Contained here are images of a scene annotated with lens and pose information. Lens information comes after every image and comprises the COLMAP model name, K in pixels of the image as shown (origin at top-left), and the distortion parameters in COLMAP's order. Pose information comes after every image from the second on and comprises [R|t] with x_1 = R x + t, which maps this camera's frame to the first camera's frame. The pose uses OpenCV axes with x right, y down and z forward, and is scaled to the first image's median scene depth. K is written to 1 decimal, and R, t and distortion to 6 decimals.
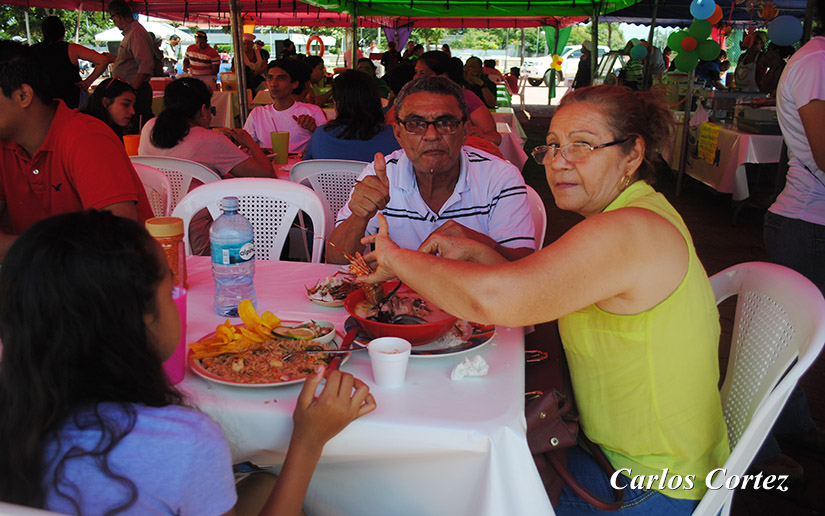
lens RADIAL K [[696.9, 0, 414.1], [0, 696.9, 253.6], [0, 0, 1]] dist [-0.081880, 0.014880]
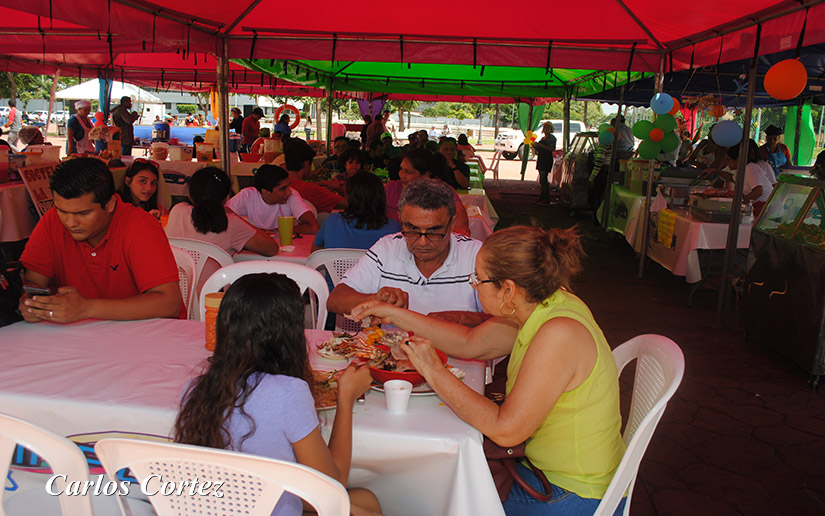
lens RADIAL K [[739.0, 0, 412.3], [0, 739.0, 258.4], [0, 0, 1]] dist [-0.074902, 0.006446]
pose [[0.998872, 0.023512, 0.041243, -0.013882], [-0.019473, 0.995216, -0.095734, 0.002533], [-0.043297, 0.094823, 0.994552, -0.126741]]
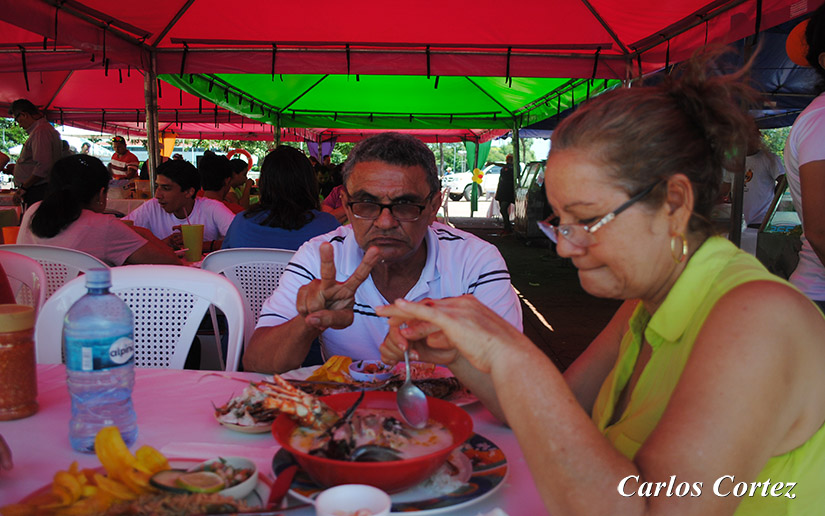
lens RADIAL K [[696.9, 0, 413.8], [0, 696.9, 250.4], [0, 0, 1]] dist [-0.081880, 0.014880]
pose [[0.993764, -0.006921, 0.111285, -0.009149], [0.025632, 0.985522, -0.167601, 0.004544], [-0.108514, 0.169408, 0.979554, 0.076378]]
